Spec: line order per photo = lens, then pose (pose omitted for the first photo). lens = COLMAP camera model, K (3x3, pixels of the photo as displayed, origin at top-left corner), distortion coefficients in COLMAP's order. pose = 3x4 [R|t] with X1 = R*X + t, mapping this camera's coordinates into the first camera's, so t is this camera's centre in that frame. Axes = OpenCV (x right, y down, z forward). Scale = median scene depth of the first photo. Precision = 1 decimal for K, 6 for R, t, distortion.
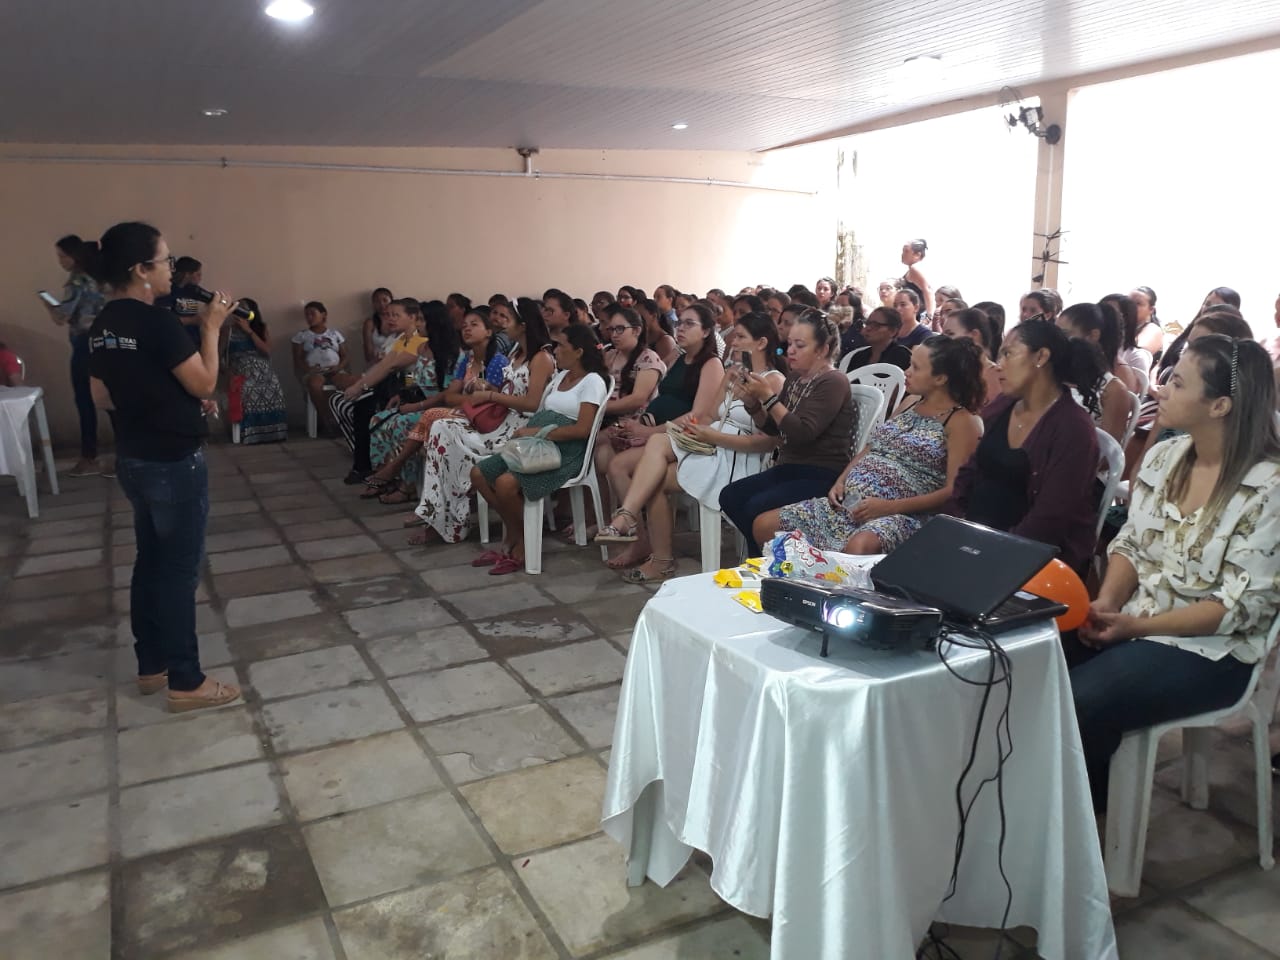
lens RADIAL K [[1067.4, 0, 637.4], [0, 1067.4, 486.5], [0, 0, 1]] dist [-0.000020, -0.009255]
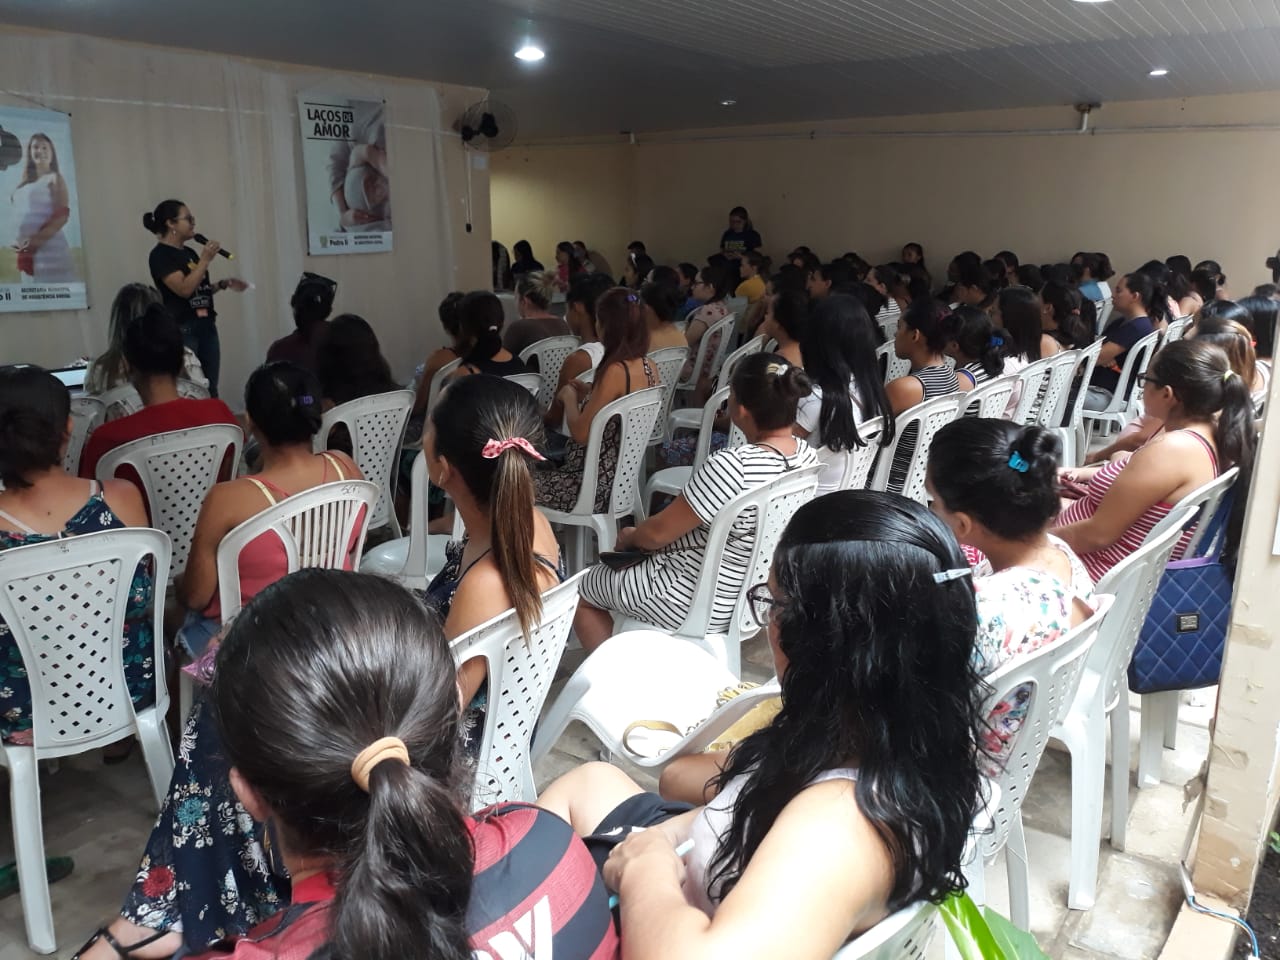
lens RADIAL K [[1078.7, 0, 636.6], [0, 1078.7, 478.4], [0, 0, 1]] dist [0.002475, -0.016124]
pose [[0.480414, 0.234715, -0.845051, 1.099047], [-0.193573, 0.968140, 0.158857, -0.123833], [0.855414, 0.087262, 0.510542, 0.353160]]
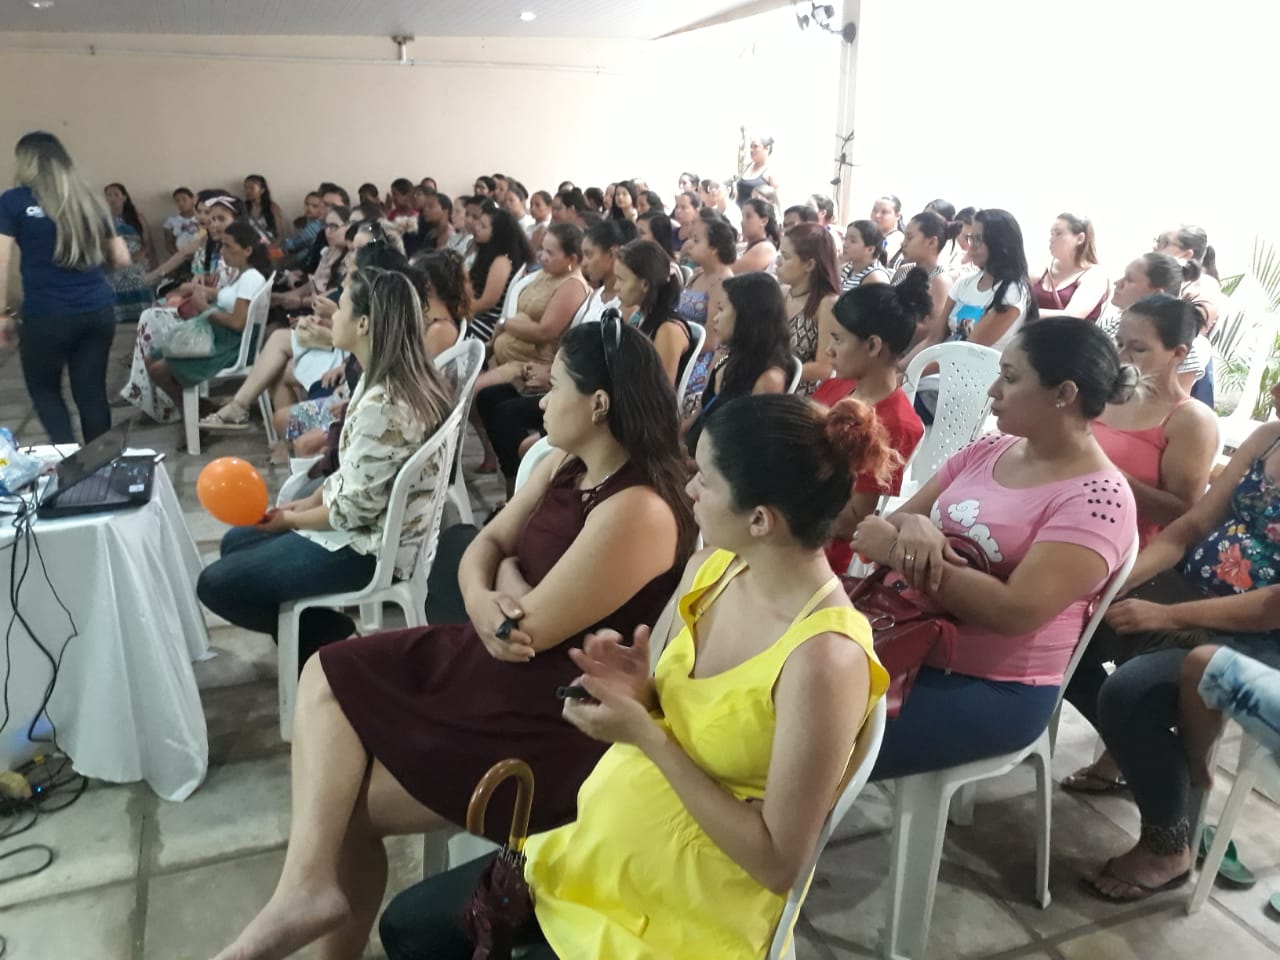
lens RADIAL K [[1078.7, 0, 636.6], [0, 1078.7, 478.4], [0, 0, 1]] dist [0.002475, -0.016124]
pose [[0.995603, 0.046696, -0.081206, 0.406873], [-0.038197, 0.993923, 0.103242, -0.025276], [0.085533, -0.099687, 0.991336, -0.068571]]
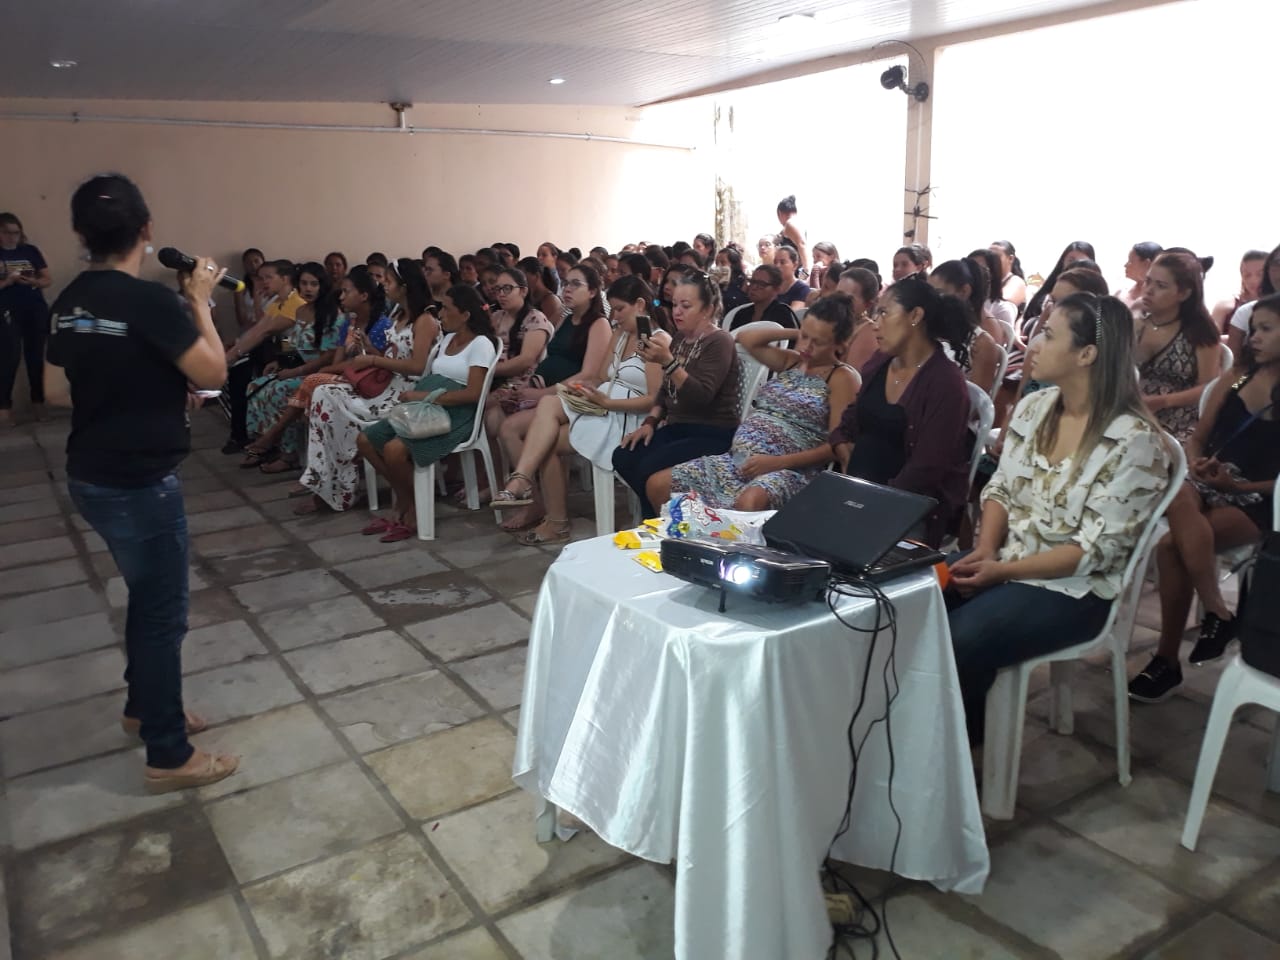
lens RADIAL K [[1073.4, 0, 640.5], [0, 1073.4, 481.6], [0, 0, 1]] dist [0.002004, -0.006986]
pose [[0.993300, -0.032581, 0.110875, -0.009994], [0.028373, 0.998824, 0.039321, -0.006974], [-0.112025, -0.035912, 0.993056, -0.017227]]
